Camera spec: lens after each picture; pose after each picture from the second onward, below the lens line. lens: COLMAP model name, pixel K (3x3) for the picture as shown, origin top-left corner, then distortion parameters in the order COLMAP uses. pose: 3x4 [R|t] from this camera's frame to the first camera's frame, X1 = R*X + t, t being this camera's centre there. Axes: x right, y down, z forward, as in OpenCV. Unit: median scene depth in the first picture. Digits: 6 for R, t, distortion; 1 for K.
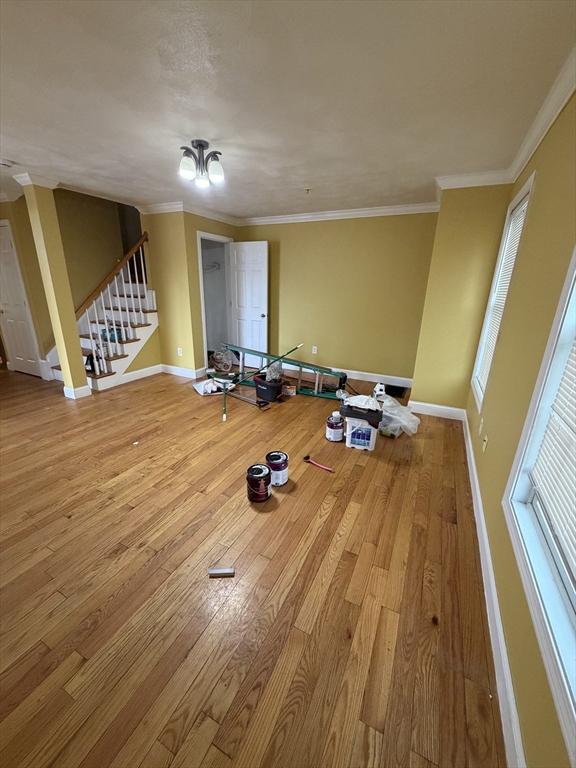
lens RADIAL K [[305.8, 0, 289.3], [0, 305.8, 384.2], [0, 0, 1]] dist [-0.004368, 0.001015]
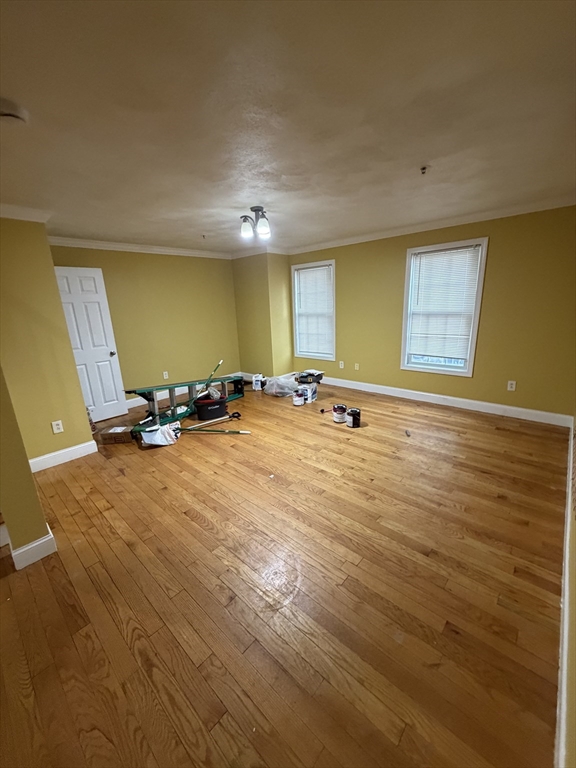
lens RADIAL K [[305.8, 0, 284.8], [0, 305.8, 385.0], [0, 0, 1]] dist [-0.004368, 0.001015]
pose [[0.277267, -0.290697, 0.915761, -1.373455], [0.344216, 0.919917, 0.187797, -0.249450], [-0.897016, 0.263150, 0.355126, 0.521479]]
